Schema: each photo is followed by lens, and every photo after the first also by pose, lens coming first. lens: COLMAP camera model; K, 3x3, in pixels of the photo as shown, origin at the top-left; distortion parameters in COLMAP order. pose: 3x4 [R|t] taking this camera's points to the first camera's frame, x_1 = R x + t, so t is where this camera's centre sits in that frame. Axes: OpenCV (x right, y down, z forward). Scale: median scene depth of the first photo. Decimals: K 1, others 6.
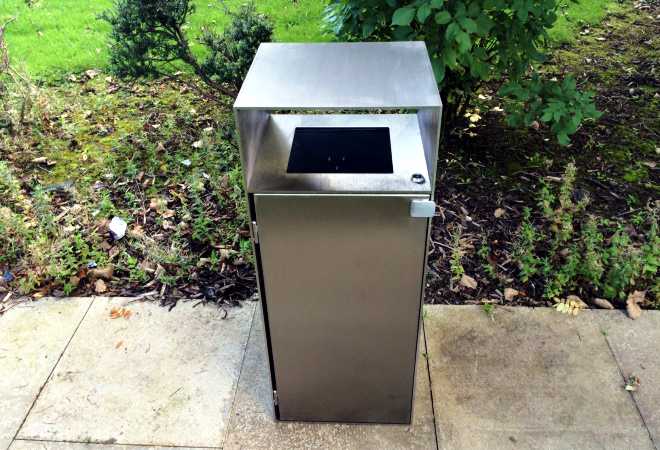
lens RADIAL K [[554.0, 0, 330.0], [0, 554.0, 225.0], [0, 0, 1]] dist [0.056298, -0.094093]
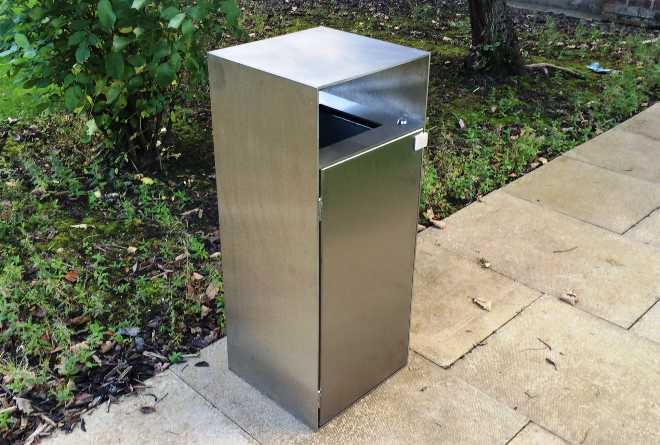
lens RADIAL K [[698.0, 0, 330.0], [0, 698.0, 222.5], [0, 0, 1]] dist [0.000139, -0.000995]
pose [[0.667024, -0.328596, 0.668658, -0.615765], [0.409346, 0.911519, 0.039598, -0.005328], [-0.622507, 0.247300, 0.742515, 0.017389]]
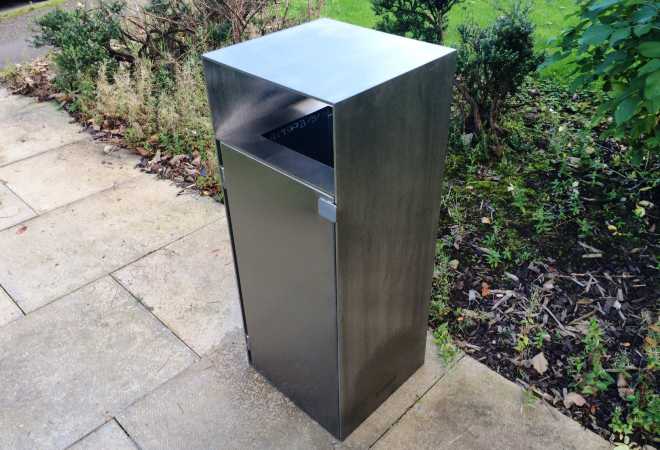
lens RADIAL K [[554.0, 0, 330.0], [0, 554.0, 225.0], [0, 0, 1]] dist [0.056298, -0.094093]
pose [[0.750851, 0.384614, -0.536930, 0.401952], [-0.381053, 0.916271, 0.123474, -0.072568], [0.539464, 0.111888, 0.834542, 0.124095]]
